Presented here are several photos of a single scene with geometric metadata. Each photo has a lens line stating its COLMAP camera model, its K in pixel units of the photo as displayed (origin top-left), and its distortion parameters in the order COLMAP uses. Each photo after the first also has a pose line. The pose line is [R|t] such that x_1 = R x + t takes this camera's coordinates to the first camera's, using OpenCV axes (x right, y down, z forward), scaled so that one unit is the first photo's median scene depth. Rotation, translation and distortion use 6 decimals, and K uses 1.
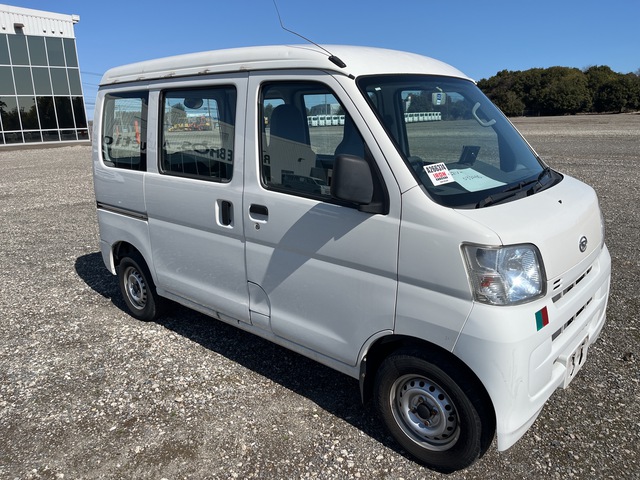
lens RADIAL K [[485.8, 0, 323.6], [0, 485.8, 238.2], [0, 0, 1]] dist [0.044779, -0.036279]
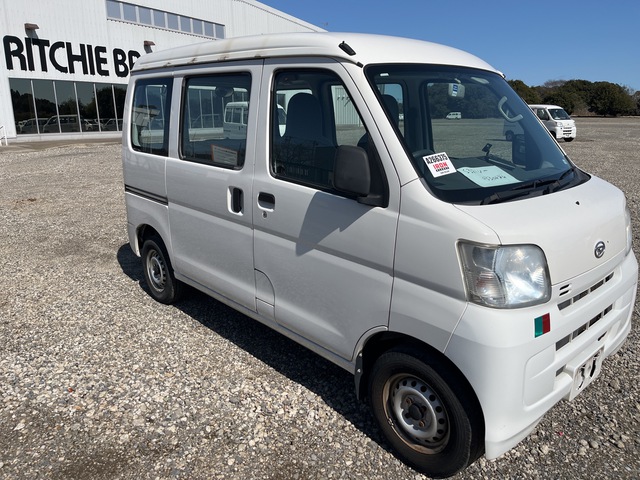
lens RADIAL K [[485.8, 0, 321.0], [0, 485.8, 239.3], [0, 0, 1]] dist [0.044779, -0.036279]
pose [[0.994351, 0.051508, -0.092809, 0.082587], [-0.050231, 0.998609, 0.016053, 0.004813], [0.093507, -0.011300, 0.995555, 0.017464]]
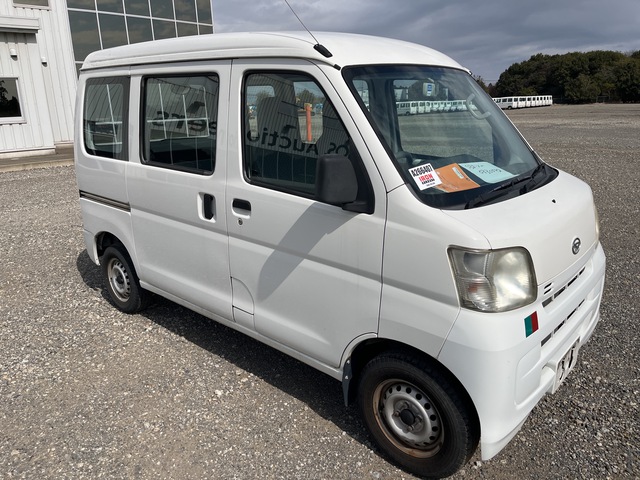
lens RADIAL K [[485.8, 0, 317.5], [0, 485.8, 240.5], [0, 0, 1]] dist [0.044779, -0.036279]
pose [[0.999944, 0.010454, -0.001817, 0.022277], [-0.010378, 0.999243, 0.037484, -0.027281], [0.002208, -0.037463, 0.999296, 0.036831]]
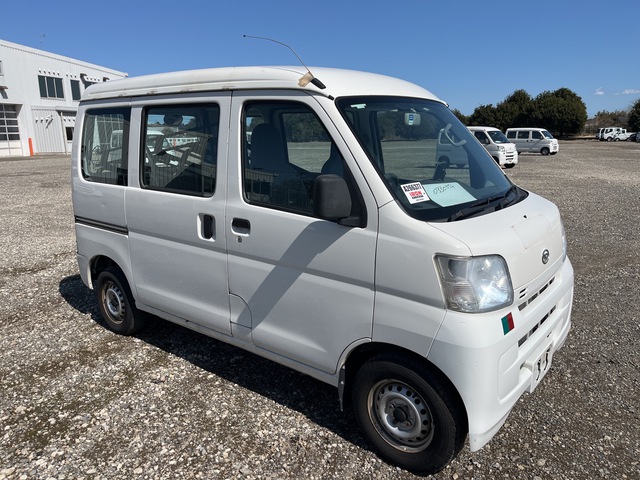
lens RADIAL K [[485.8, 0, 324.7], [0, 485.8, 241.7], [0, 0, 1]] dist [0.044779, -0.036279]
pose [[0.998635, 0.001326, 0.052222, -0.010248], [0.000107, 0.999624, -0.027419, 0.009352], [-0.052239, 0.027388, 0.998259, -0.042387]]
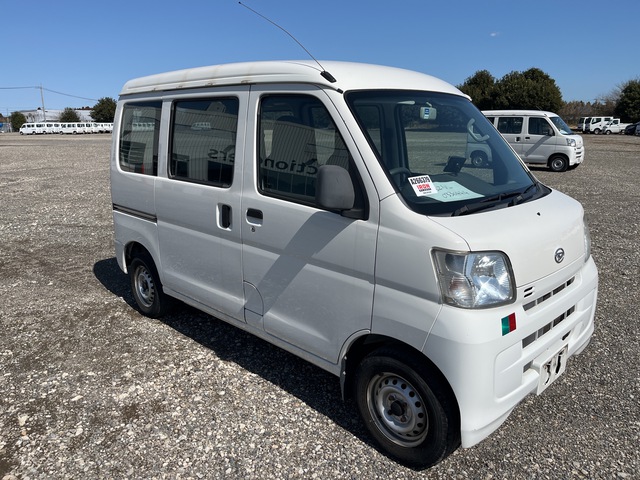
lens RADIAL K [[485.8, 0, 318.8], [0, 485.8, 239.9], [0, 0, 1]] dist [0.044779, -0.036279]
pose [[0.997874, 0.033070, -0.056158, 0.076047], [-0.034296, 0.999191, -0.021008, 0.018100], [0.055418, 0.022889, 0.998201, -0.058199]]
